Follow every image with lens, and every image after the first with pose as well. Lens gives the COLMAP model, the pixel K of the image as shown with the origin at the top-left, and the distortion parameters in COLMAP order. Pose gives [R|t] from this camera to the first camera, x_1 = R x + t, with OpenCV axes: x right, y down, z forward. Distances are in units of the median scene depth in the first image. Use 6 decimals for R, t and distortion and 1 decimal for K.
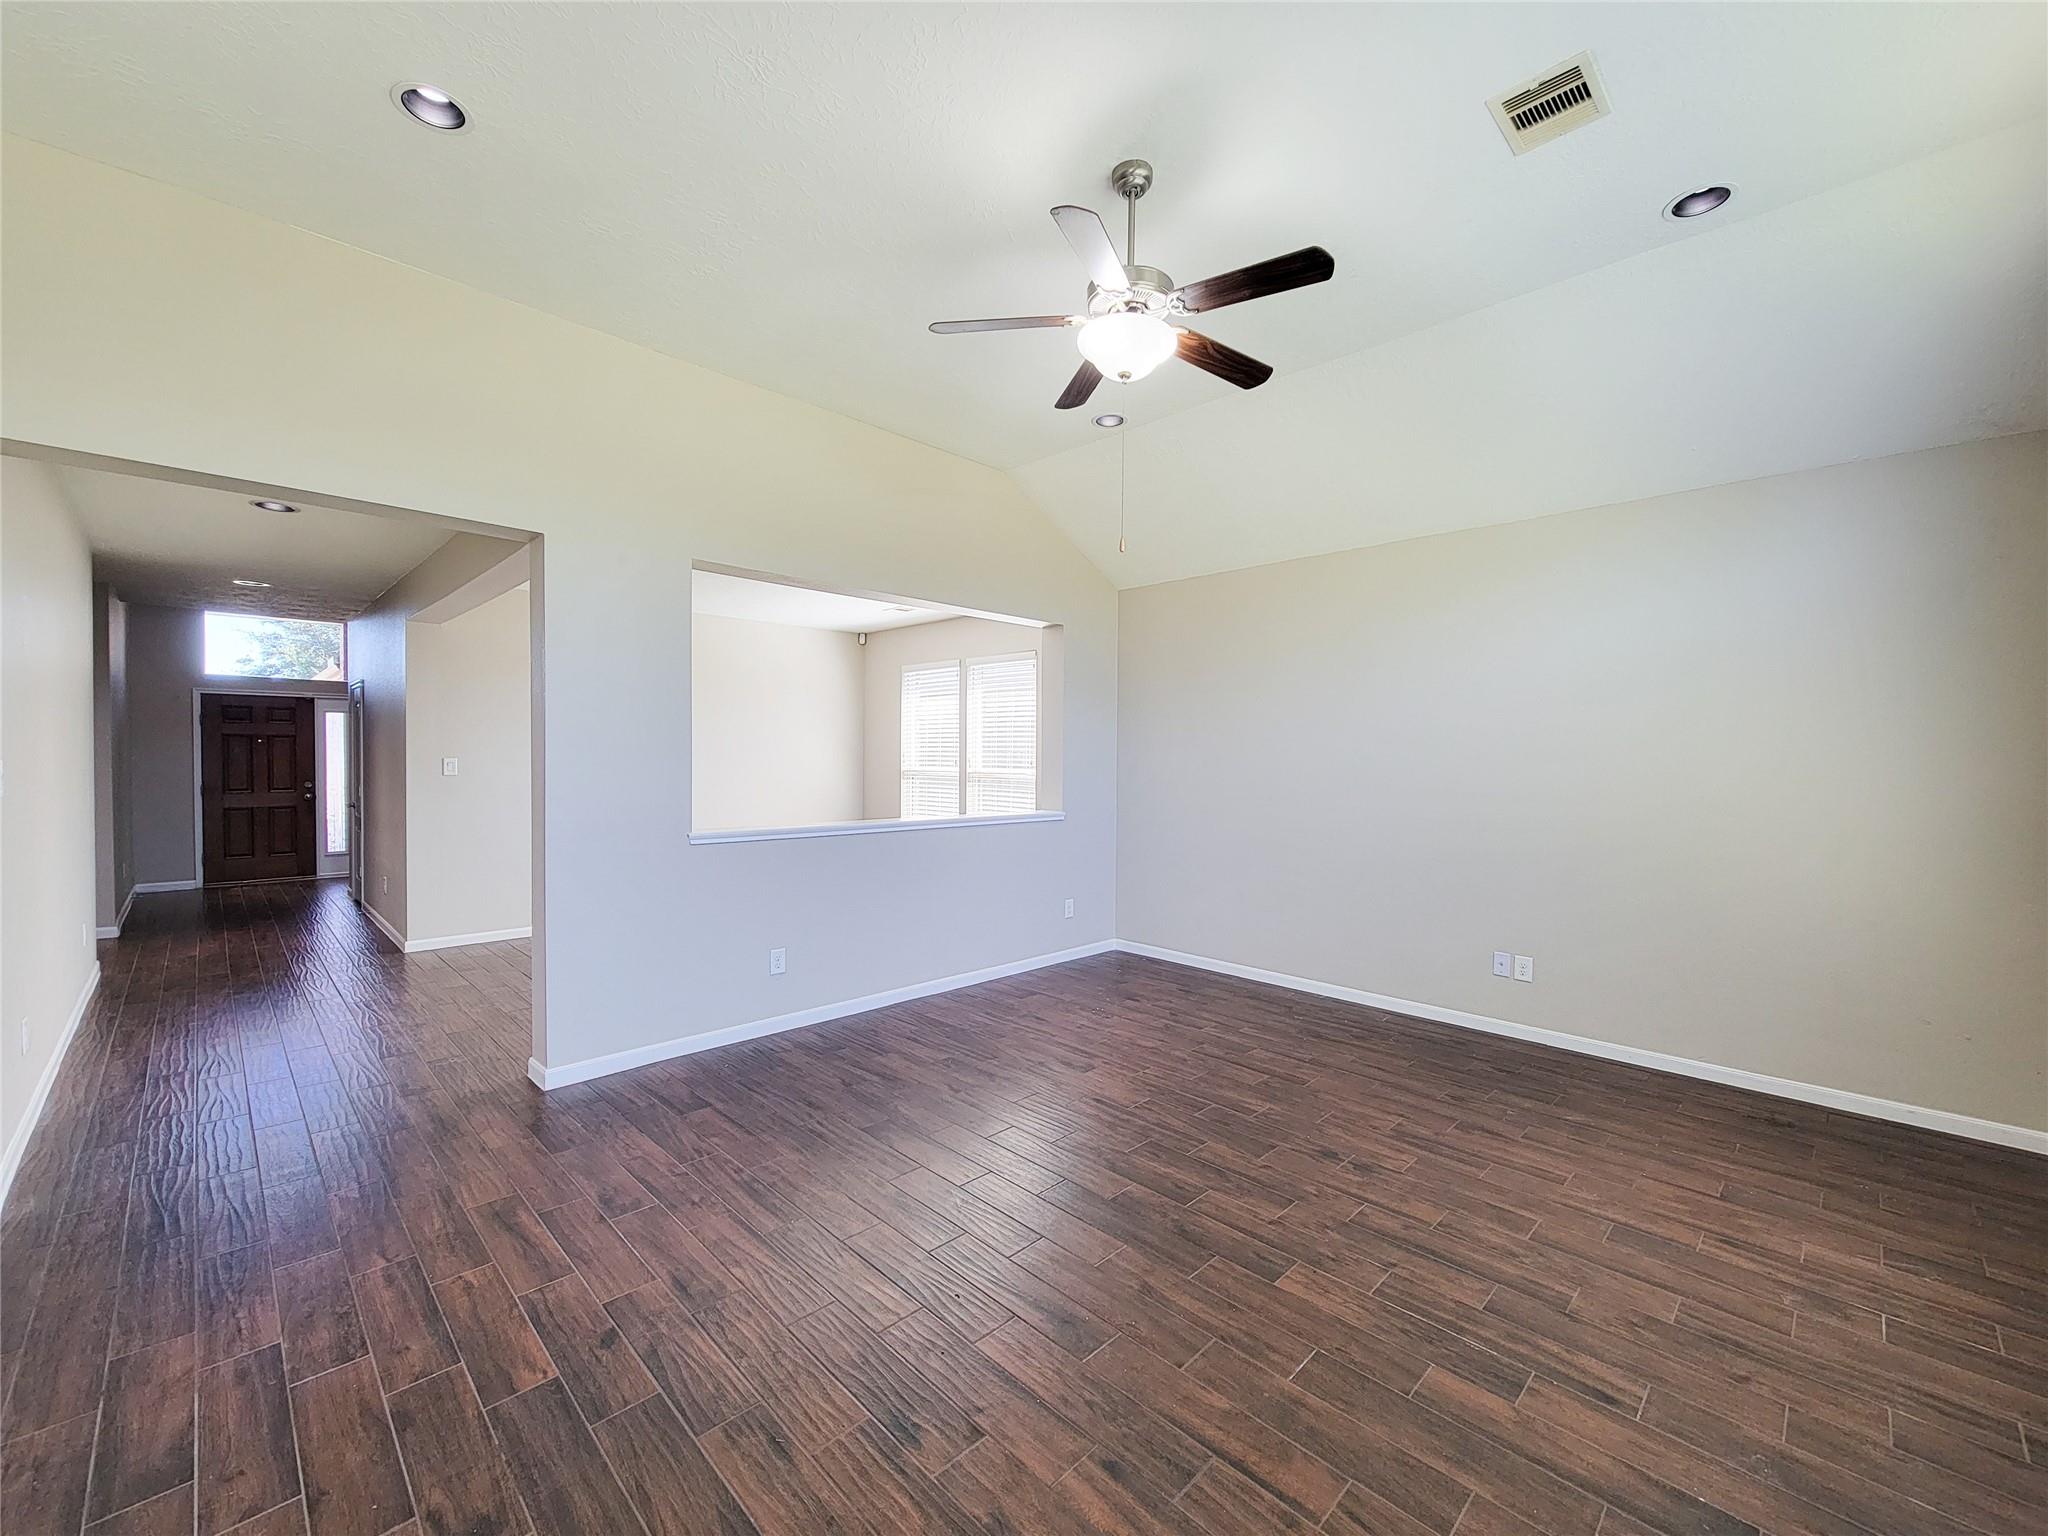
lens RADIAL K [[839.9, 0, 1017.0], [0, 839.9, 772.2], [0, 0, 1]] dist [0.003254, -0.003439]
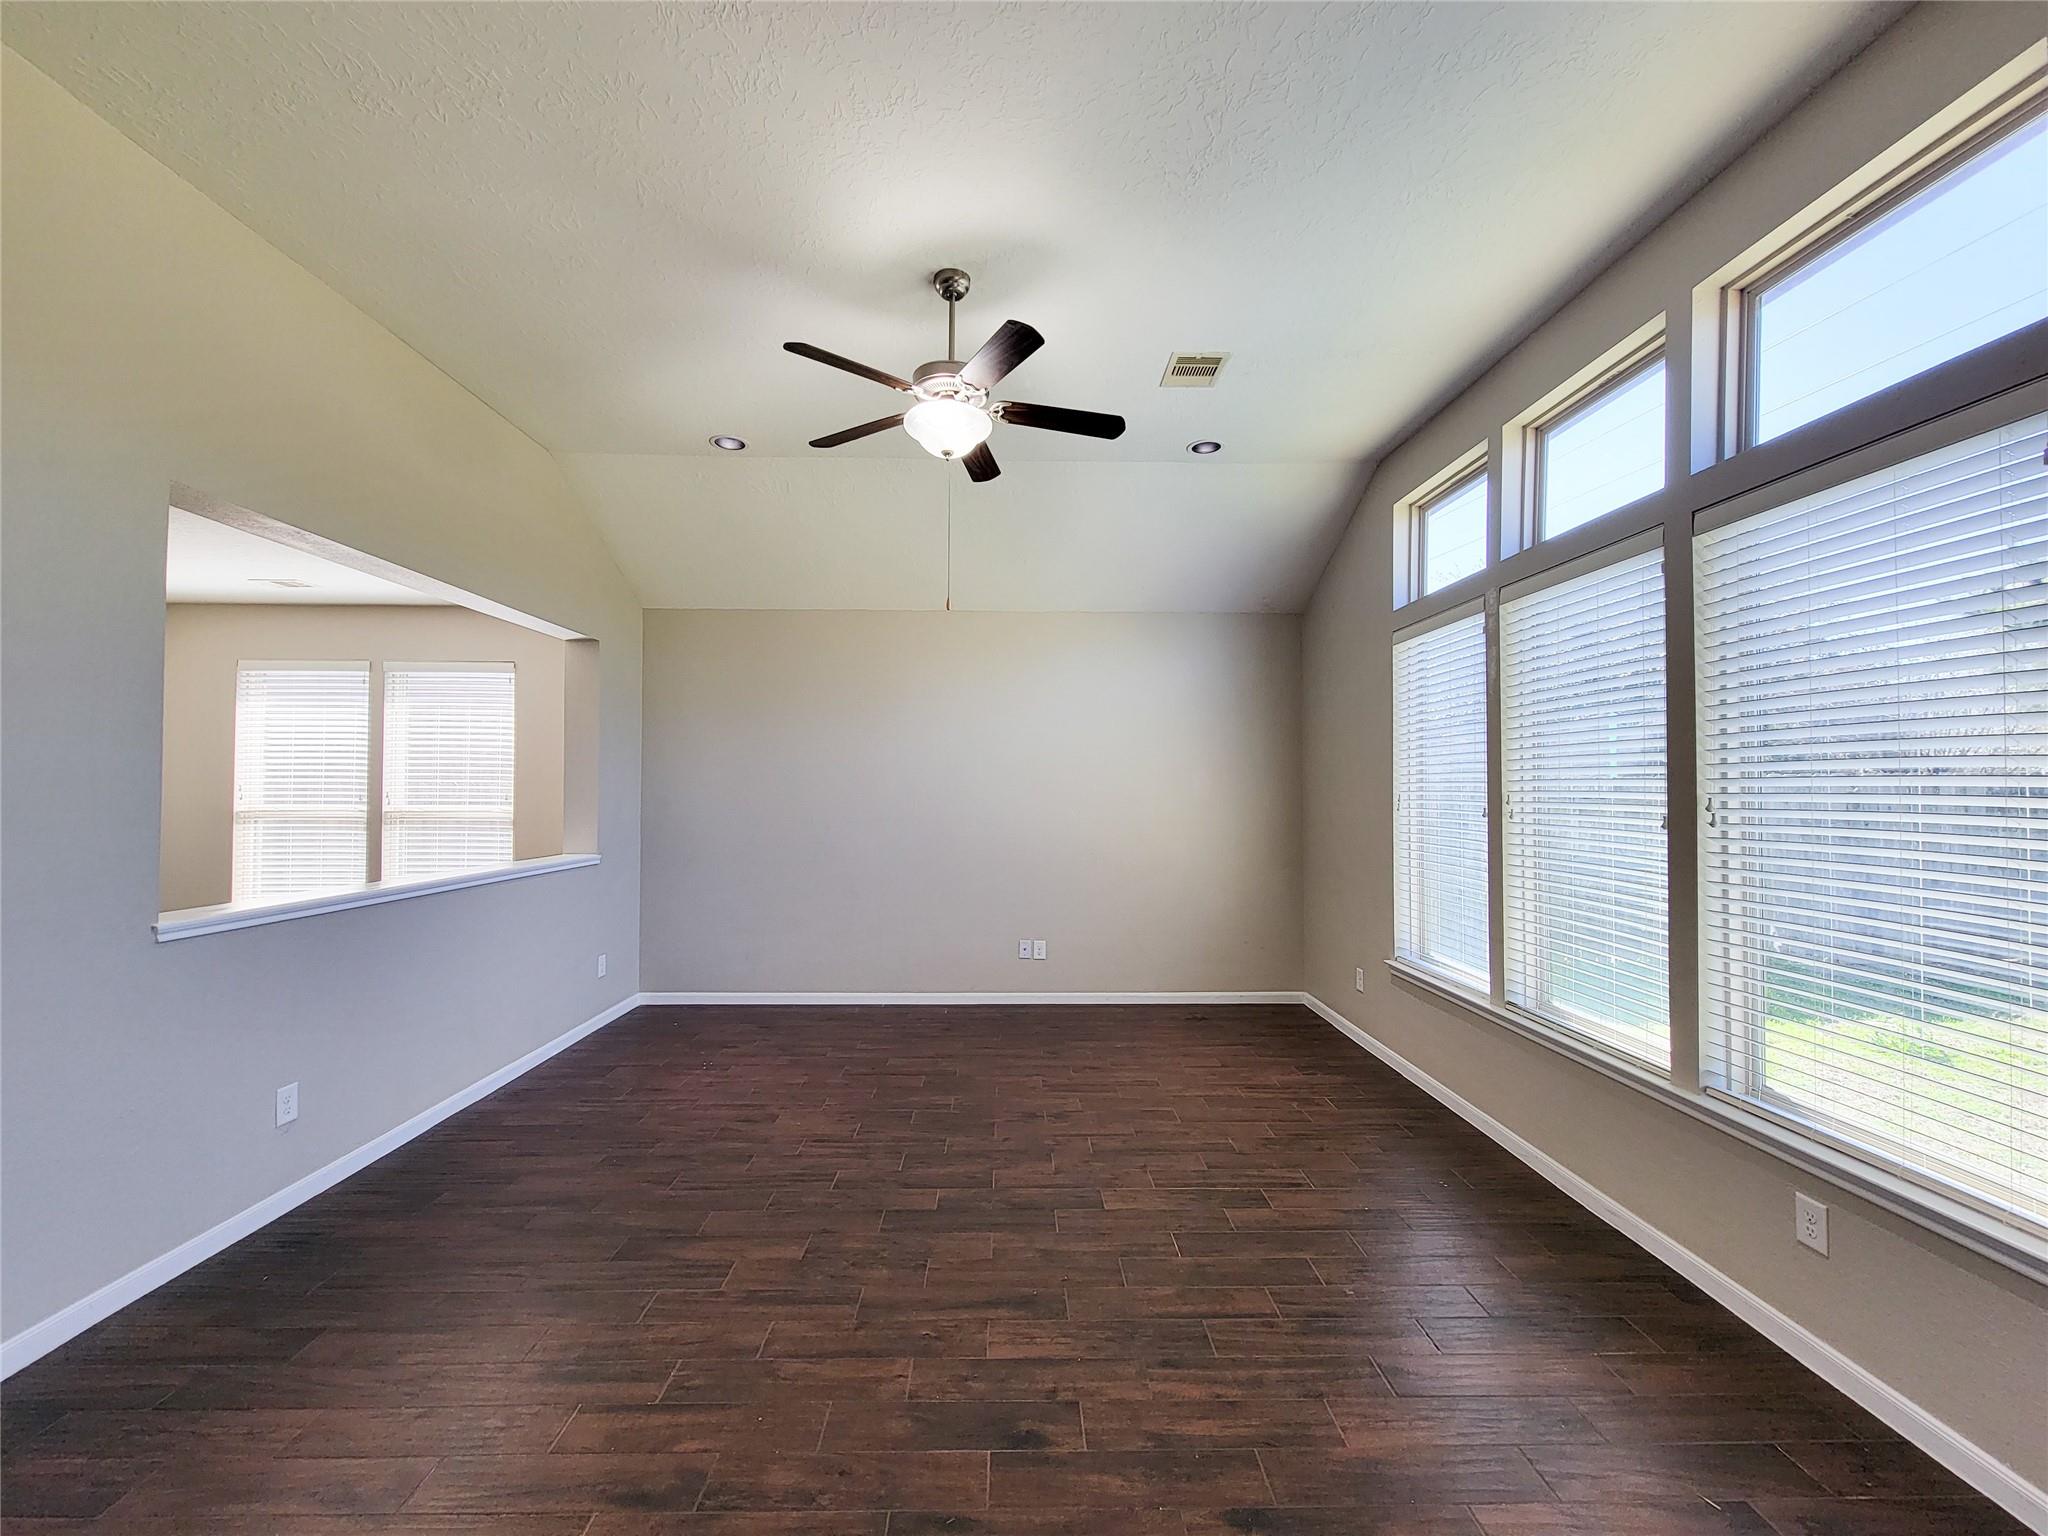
lens RADIAL K [[839.9, 0, 1034.5], [0, 839.9, 773.4], [0, 0, 1]] dist [0.003254, -0.003439]
pose [[0.677095, 0.006570, 0.735866, -0.606869], [0.015593, 0.999608, -0.023272, -0.020229], [-0.735730, 0.027232, 0.676727, 0.170431]]
